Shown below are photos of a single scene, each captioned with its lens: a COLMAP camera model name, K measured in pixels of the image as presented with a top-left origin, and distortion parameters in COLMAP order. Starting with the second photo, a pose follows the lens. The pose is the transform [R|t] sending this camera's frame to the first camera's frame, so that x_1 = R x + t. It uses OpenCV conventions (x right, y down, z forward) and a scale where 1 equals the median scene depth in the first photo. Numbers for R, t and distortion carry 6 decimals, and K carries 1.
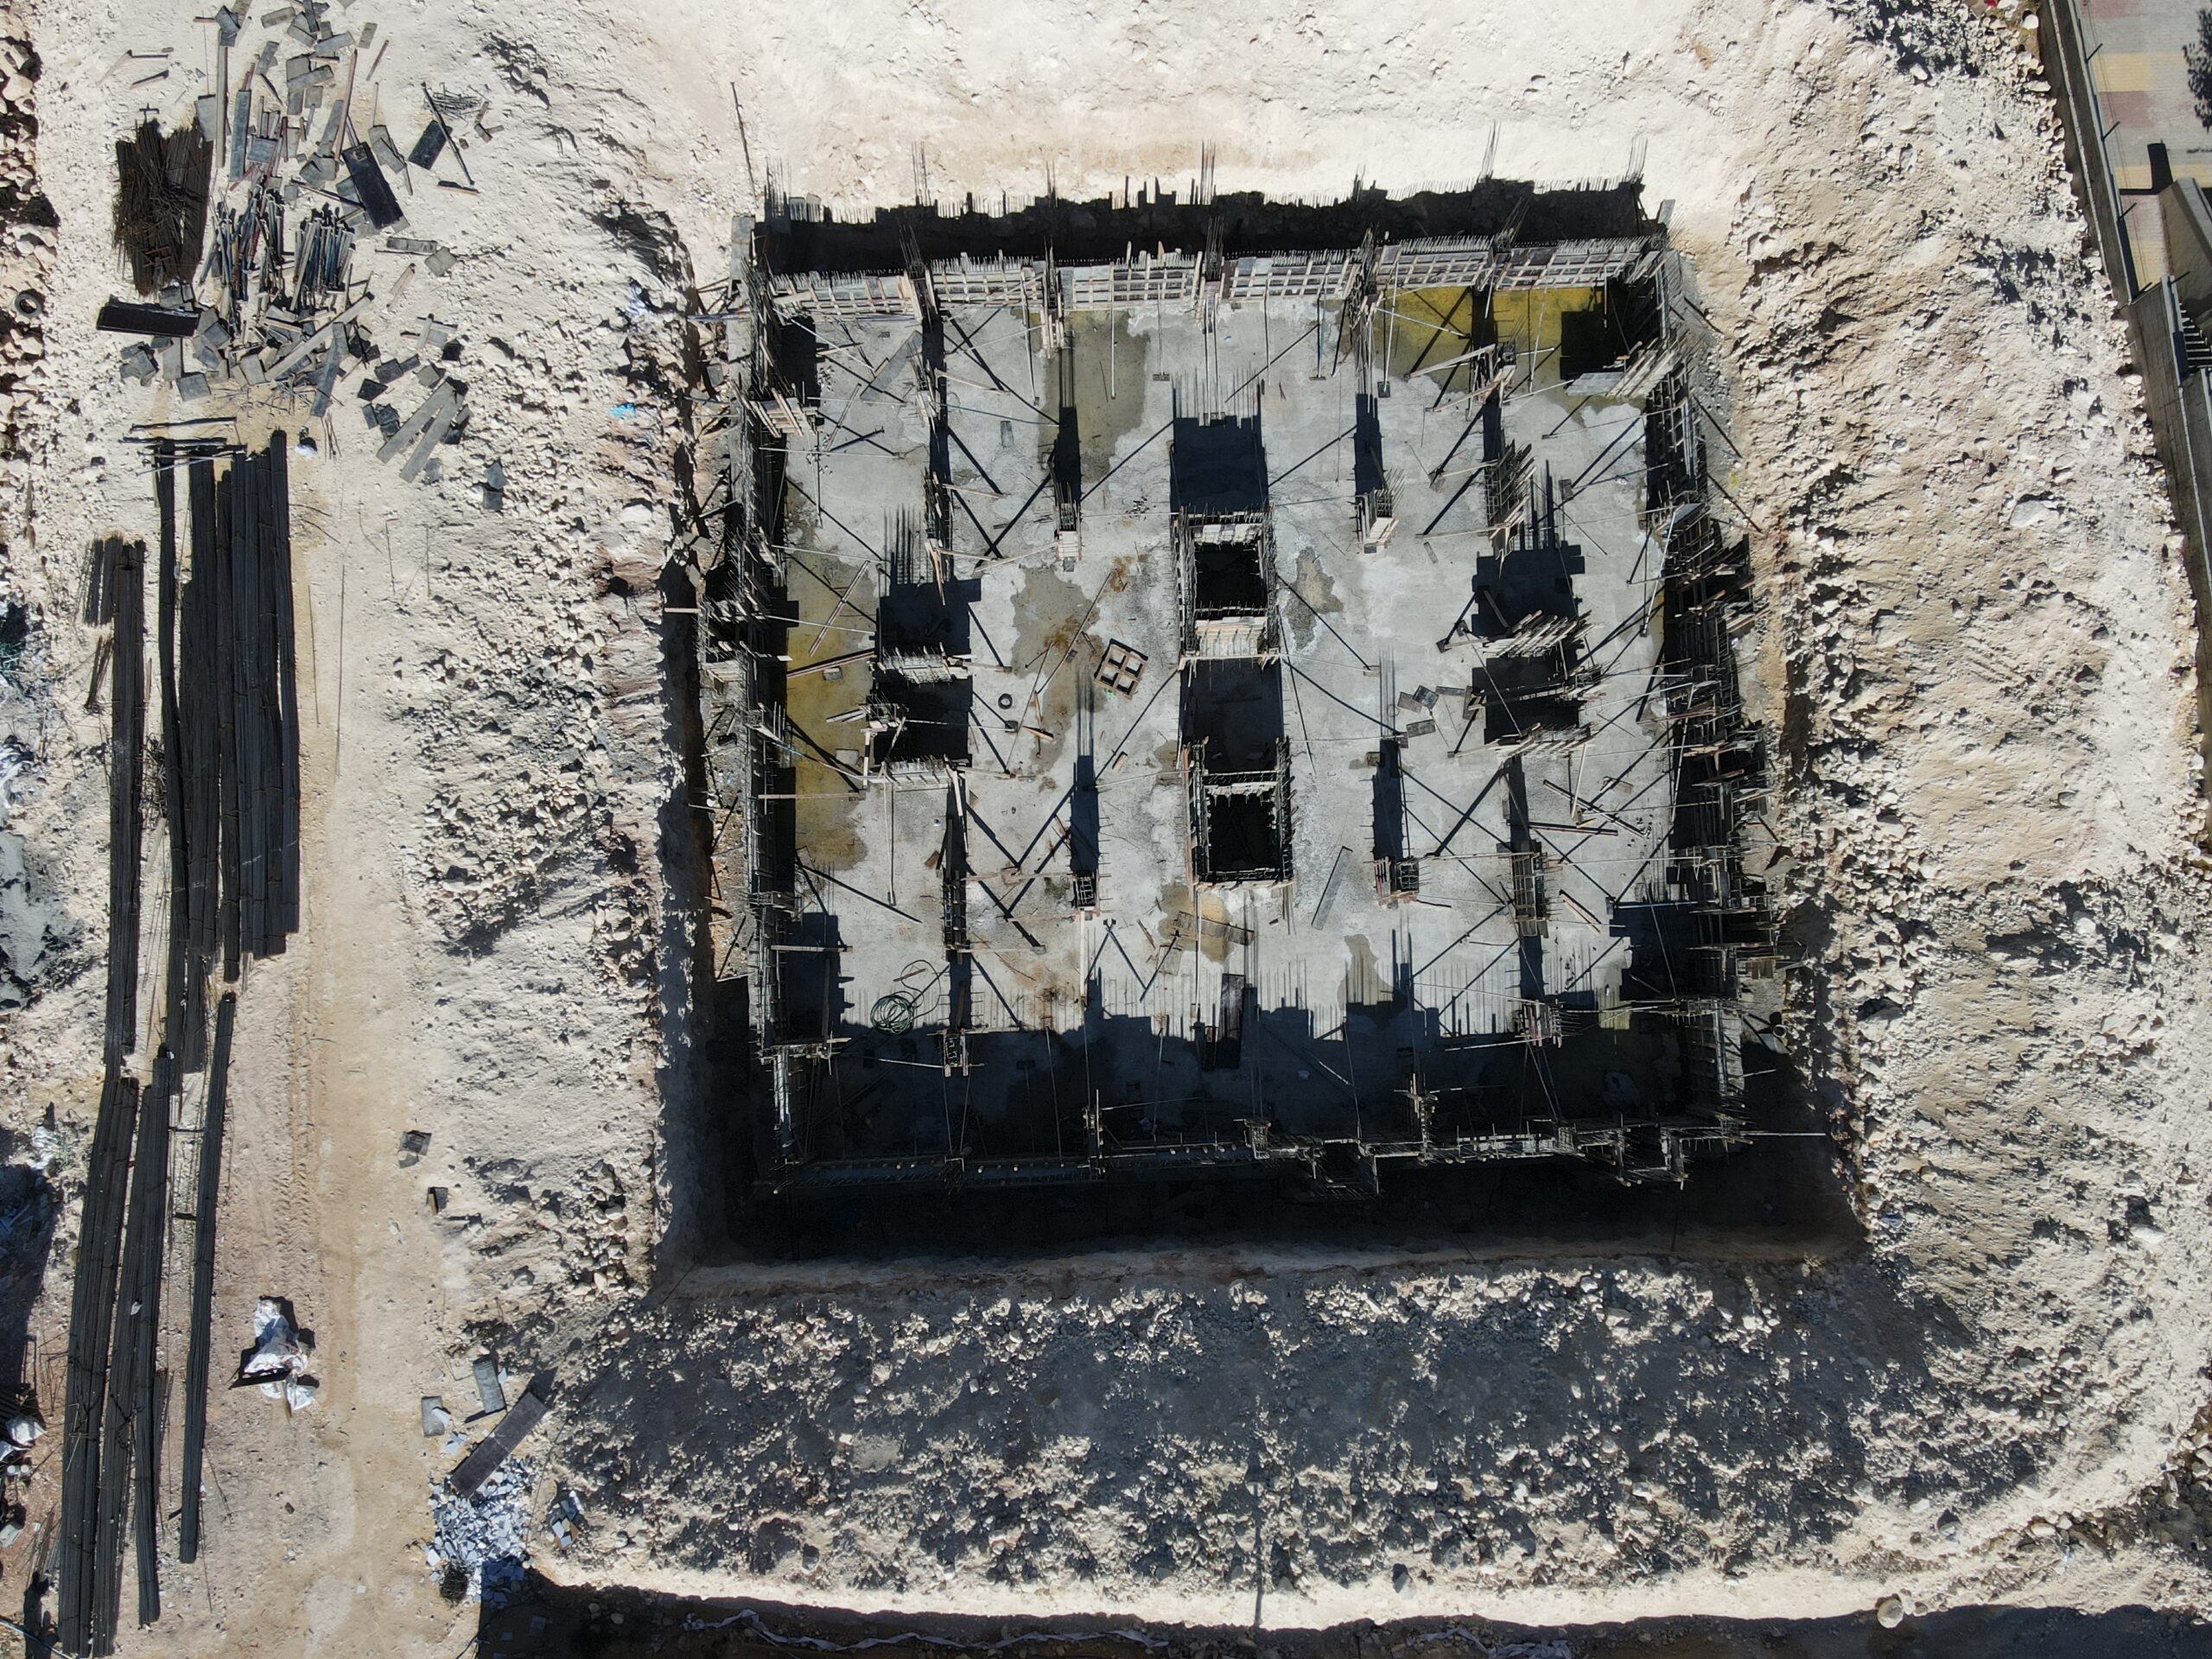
lens RADIAL K [[1610.6, 0, 1112.1], [0, 1610.6, 837.4], [0, 0, 1]] dist [0.013813, 0.011338]
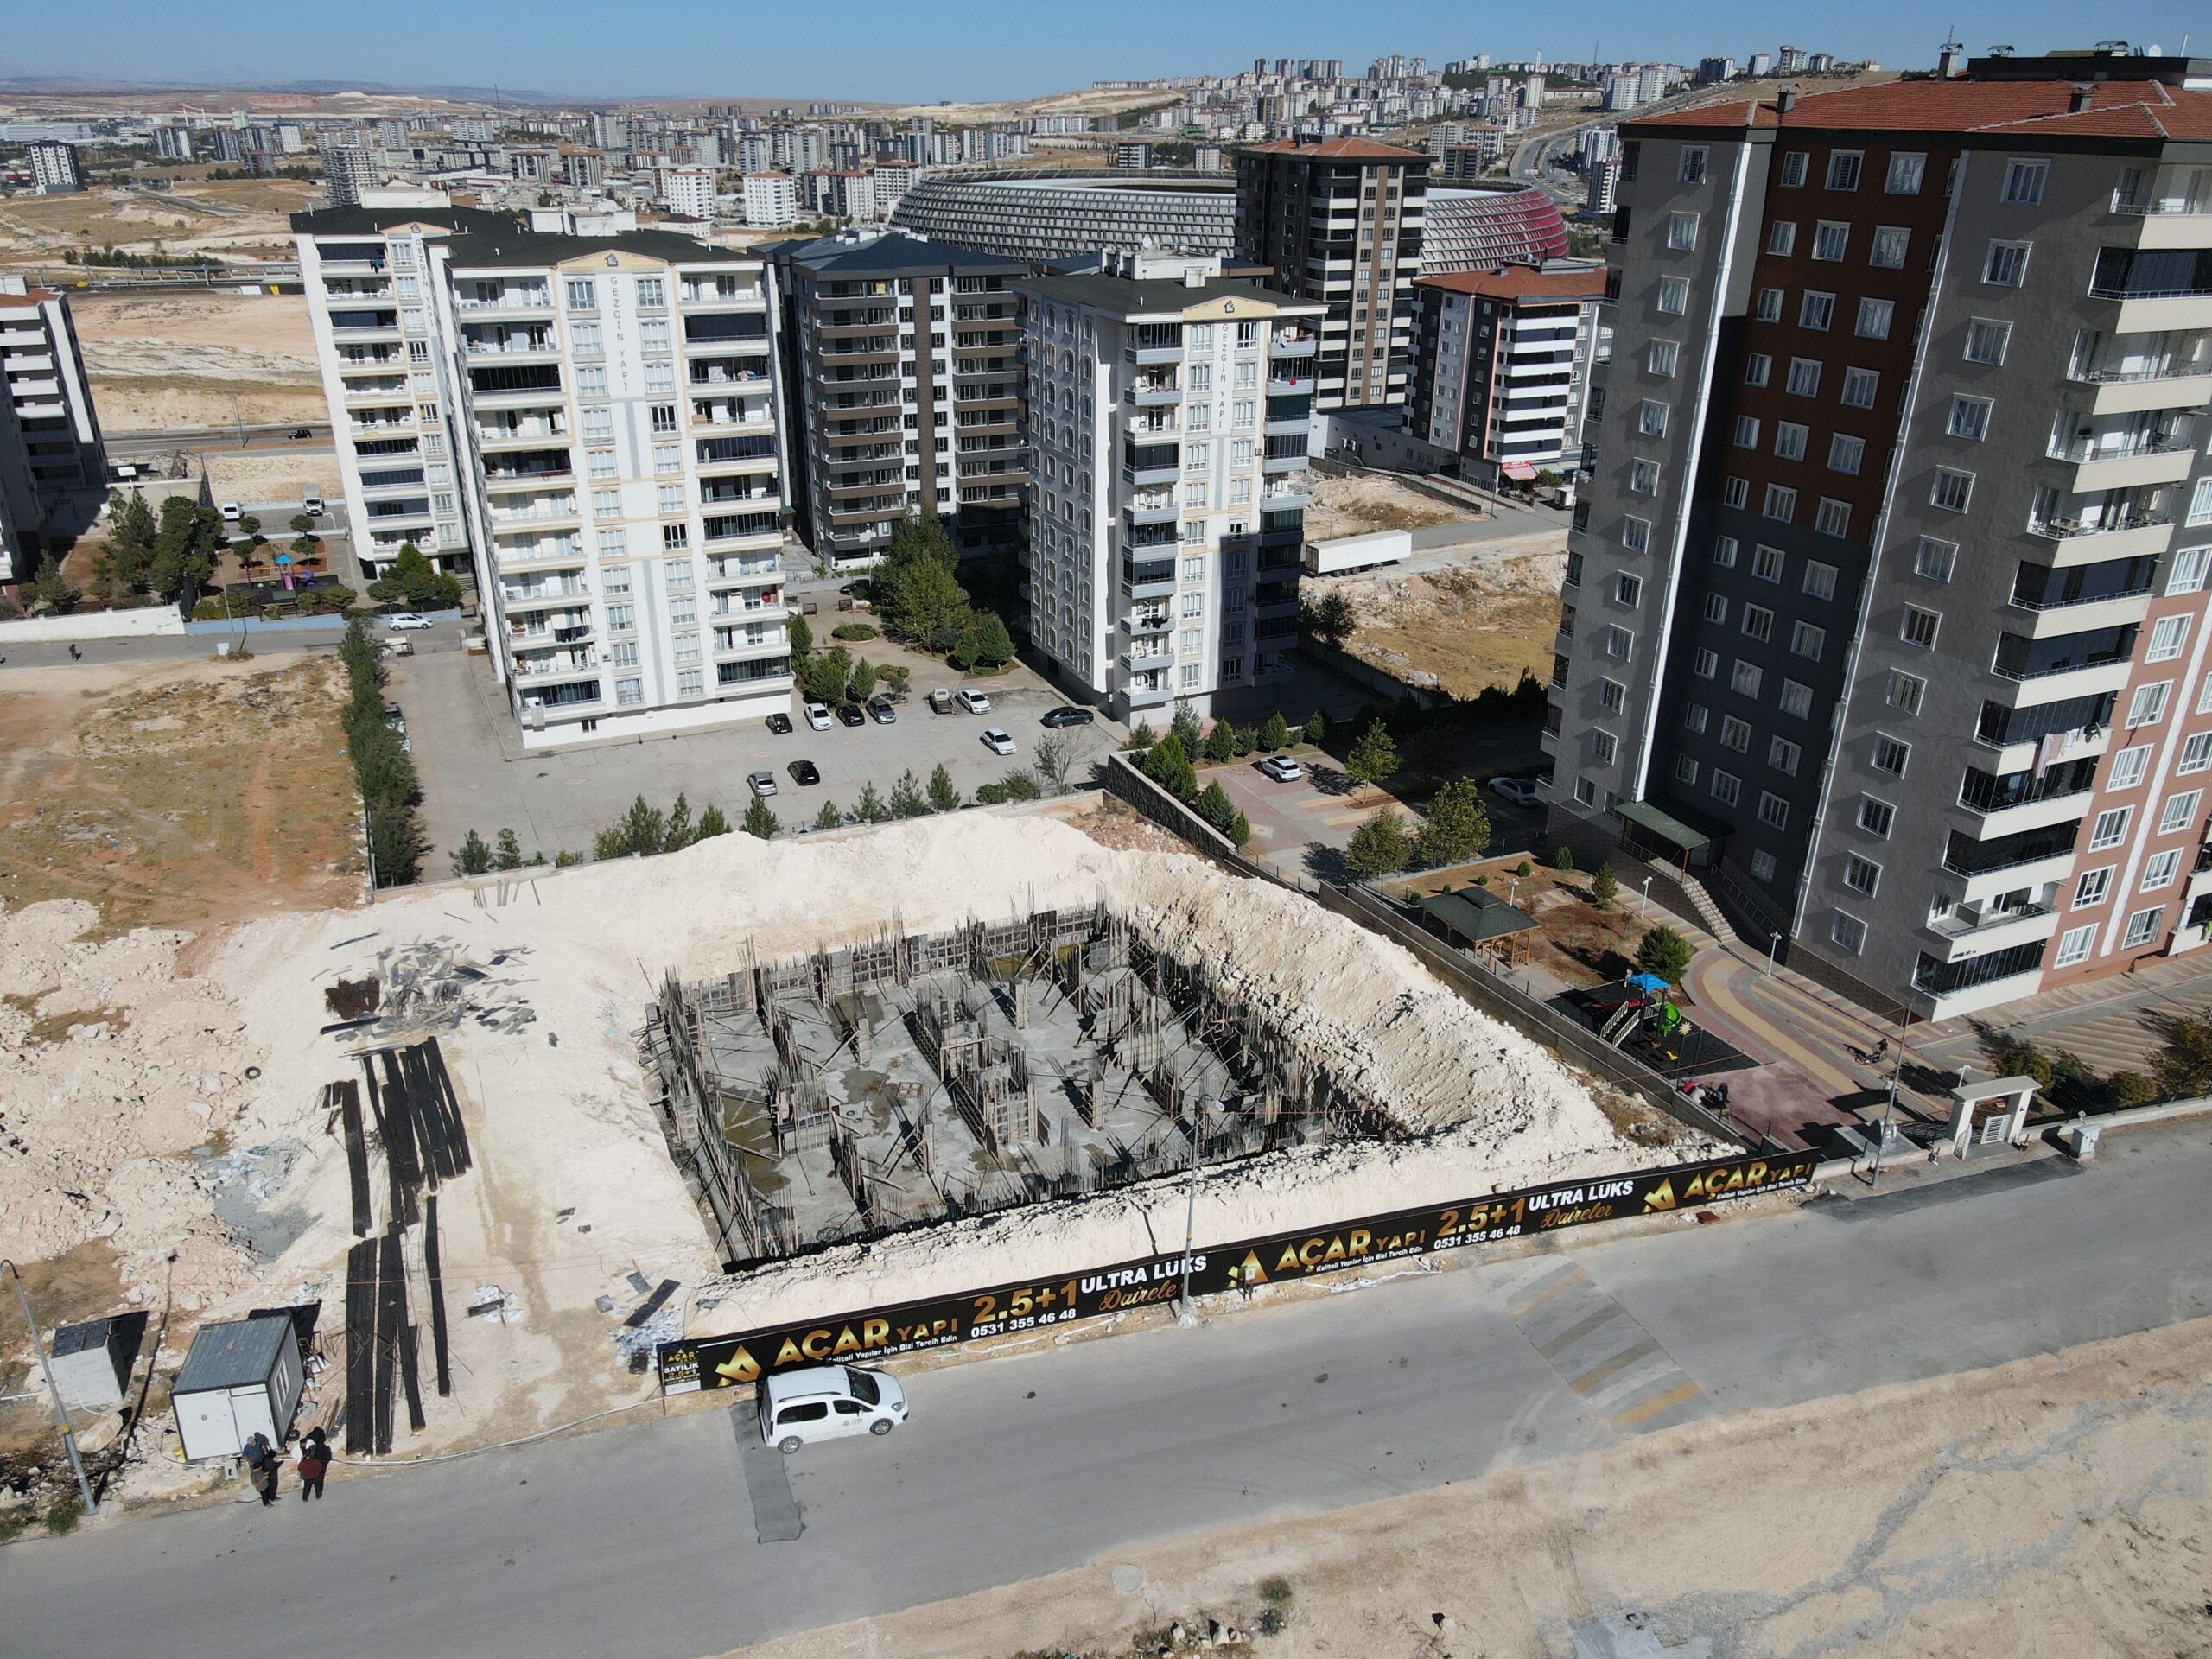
lens RADIAL K [[1610.6, 0, 1110.3], [0, 1610.6, 834.5], [0, 0, 1]] dist [0.013813, 0.011338]
pose [[0.926744, -0.154290, 0.342550, -0.366654], [0.374062, 0.463849, -0.803071, 1.313980], [-0.034985, 0.872375, 0.487583, -0.115515]]
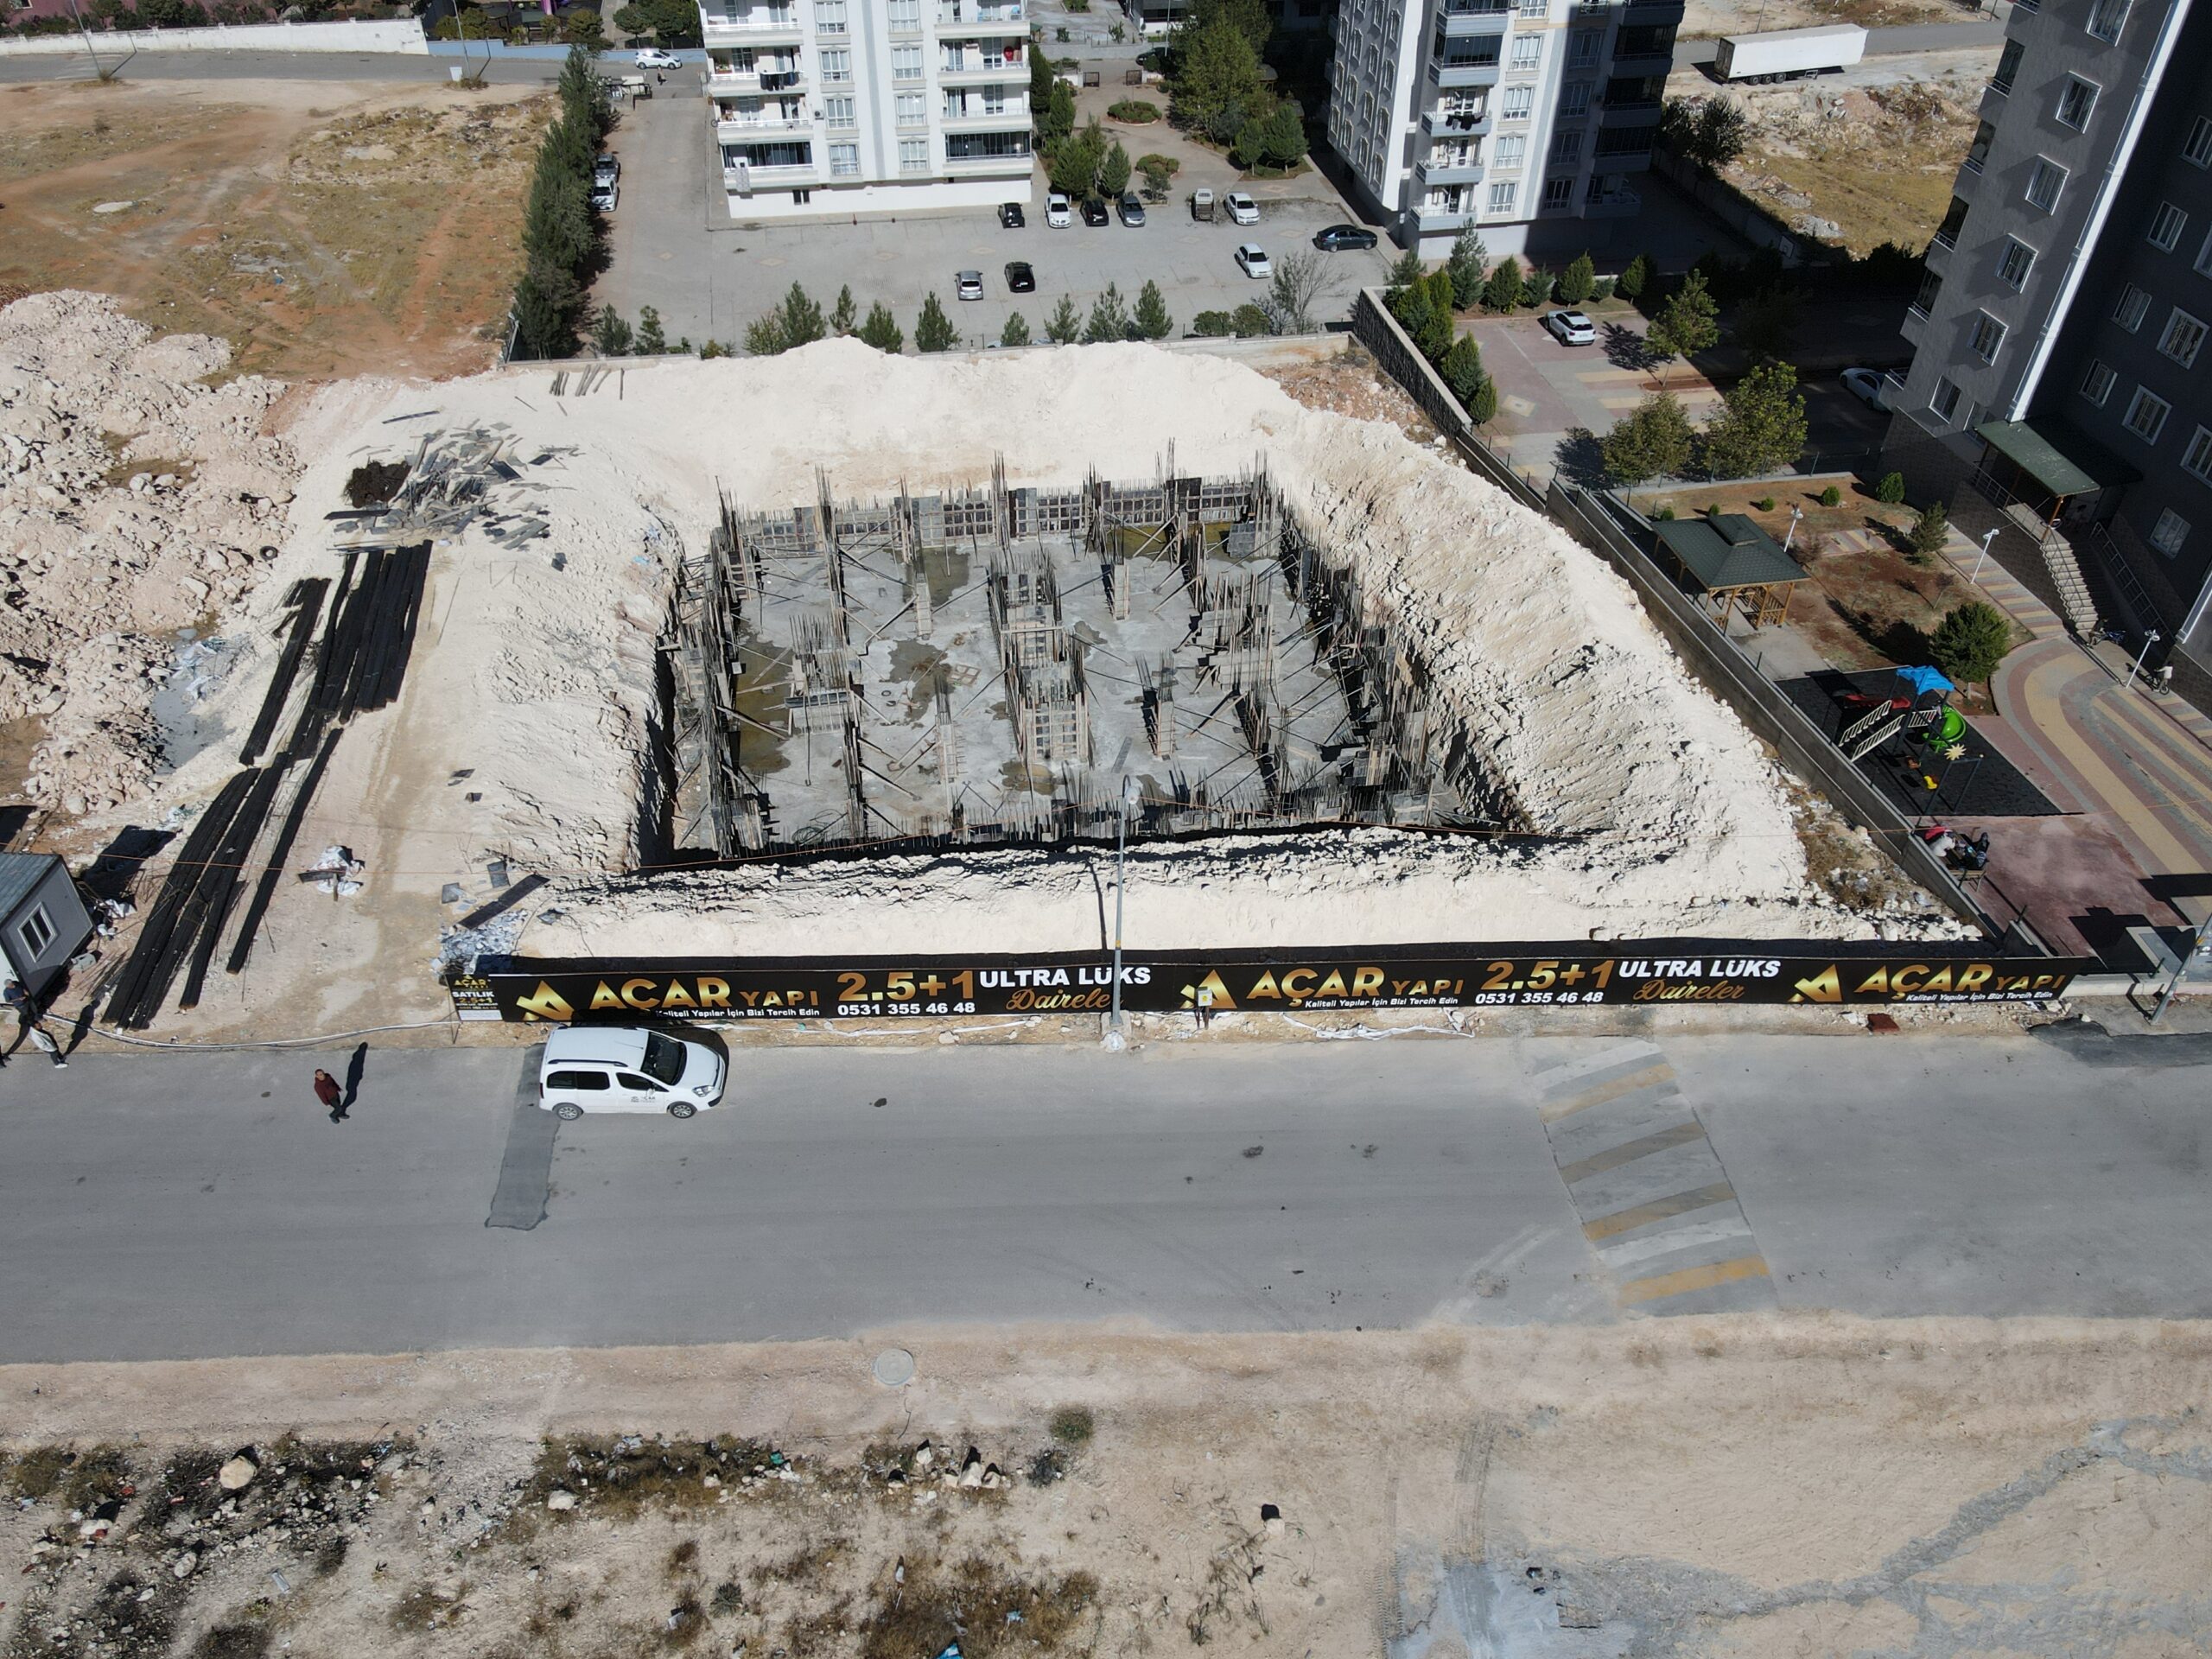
lens RADIAL K [[1610.6, 0, 1111.9], [0, 1610.6, 834.3], [0, 0, 1]] dist [0.013813, 0.011338]
pose [[0.991891, -0.082622, 0.096573, -0.015577], [0.126575, 0.710746, -0.691967, 1.088053], [-0.011468, 0.698579, 0.715441, 0.037390]]
